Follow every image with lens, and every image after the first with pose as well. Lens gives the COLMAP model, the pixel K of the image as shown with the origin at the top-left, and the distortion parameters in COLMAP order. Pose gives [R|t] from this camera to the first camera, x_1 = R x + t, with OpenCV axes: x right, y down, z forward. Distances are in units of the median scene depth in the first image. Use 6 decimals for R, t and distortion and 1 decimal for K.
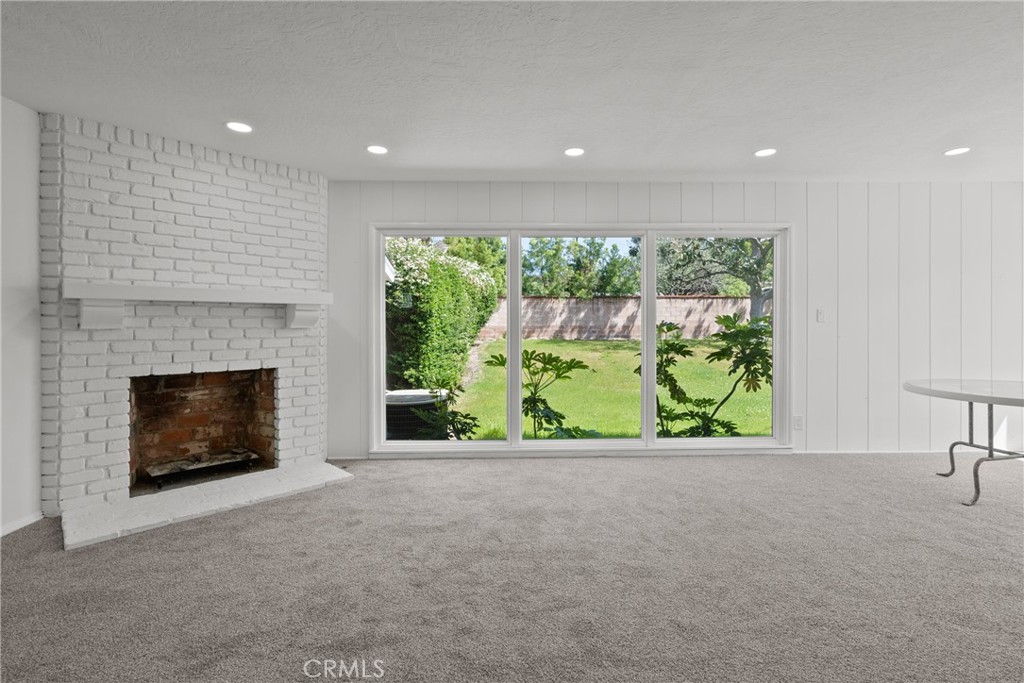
lens RADIAL K [[472.5, 0, 513.1], [0, 472.5, 322.9], [0, 0, 1]] dist [-0.003675, 0.000286]
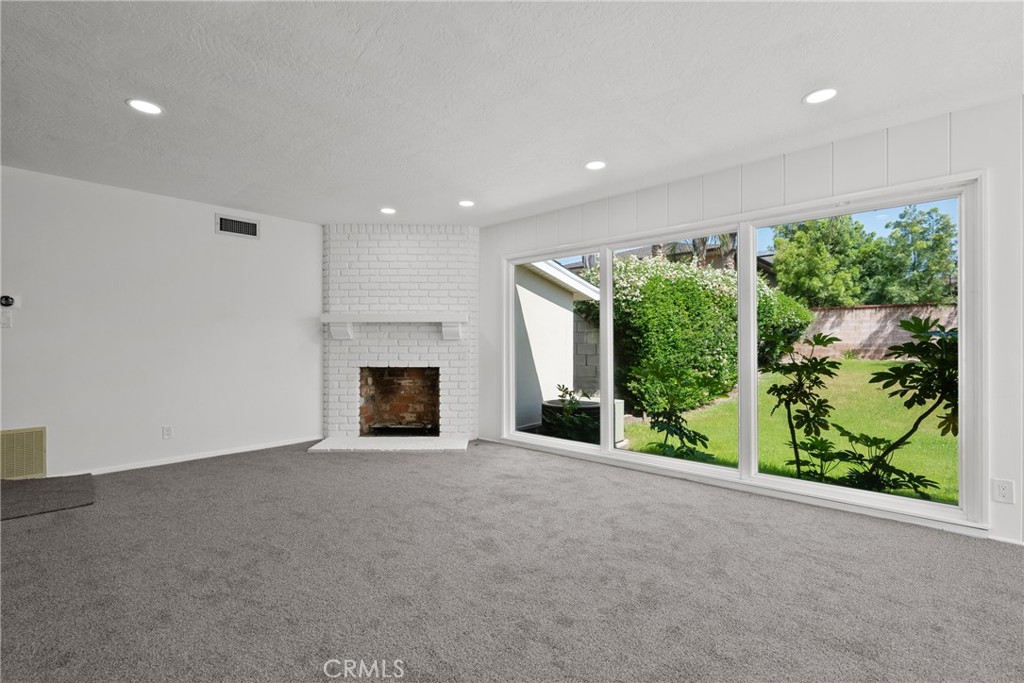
lens RADIAL K [[465.6, 0, 512.0], [0, 465.6, 341.5], [0, 0, 1]] dist [-0.006964, 0.000536]
pose [[0.718385, -0.001094, -0.695645, 0.640279], [0.000380, 0.999999, -0.001180, 0.019147], [0.695646, 0.000584, 0.718385, 0.137473]]
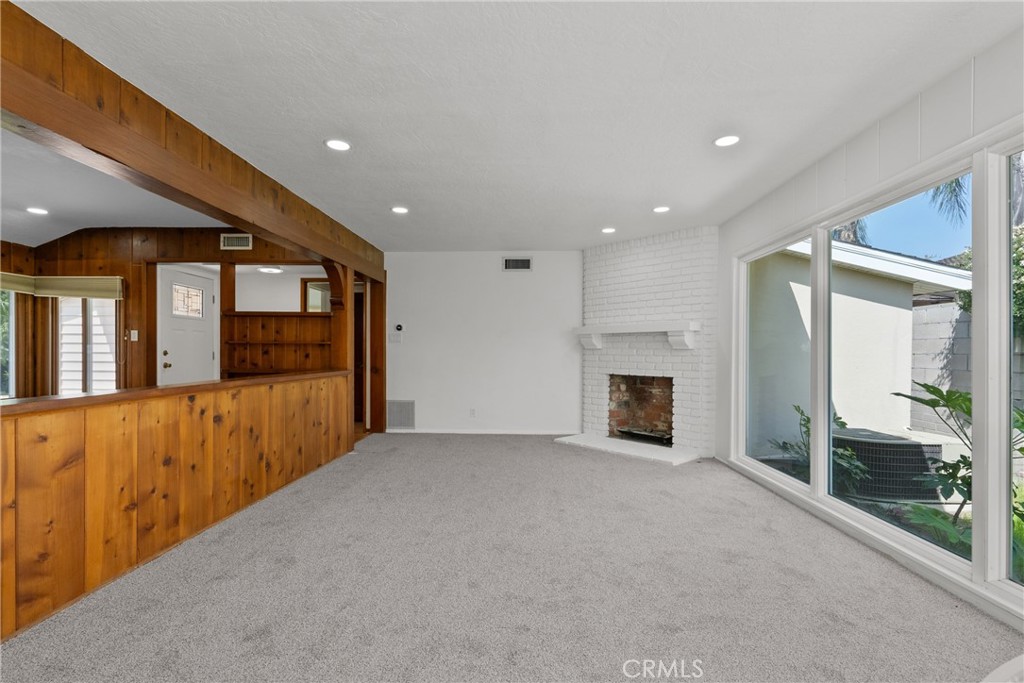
lens RADIAL K [[471.5, 0, 510.0], [0, 471.5, 353.8], [0, 0, 1]] dist [-0.002999, 0.000037]
pose [[-0.067134, 0.006018, -0.997726, 0.924750], [-0.003288, 0.999975, 0.006253, 0.018480], [0.997739, 0.003700, -0.067112, 0.607962]]
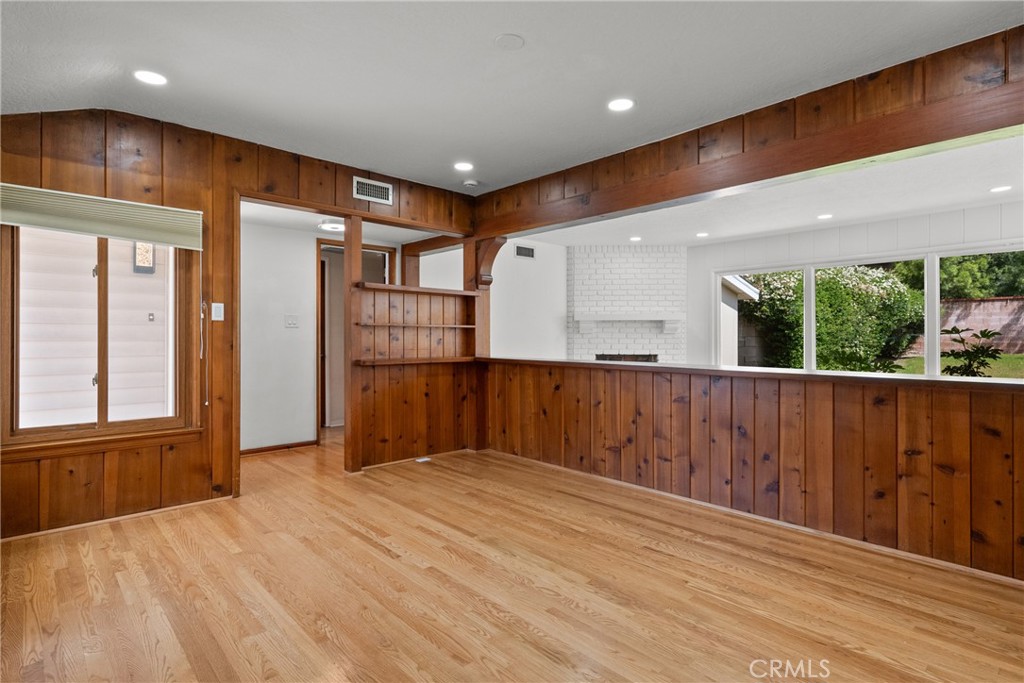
lens RADIAL K [[520.7, 0, 508.7], [0, 520.7, 335.7], [0, 0, 1]] dist [0.002025, 0.000795]
pose [[0.656803, 0.000760, -0.754062, 0.665406], [-0.000237, 1.000000, 0.000801, 0.019150], [0.754063, -0.000347, 0.656803, -0.797550]]
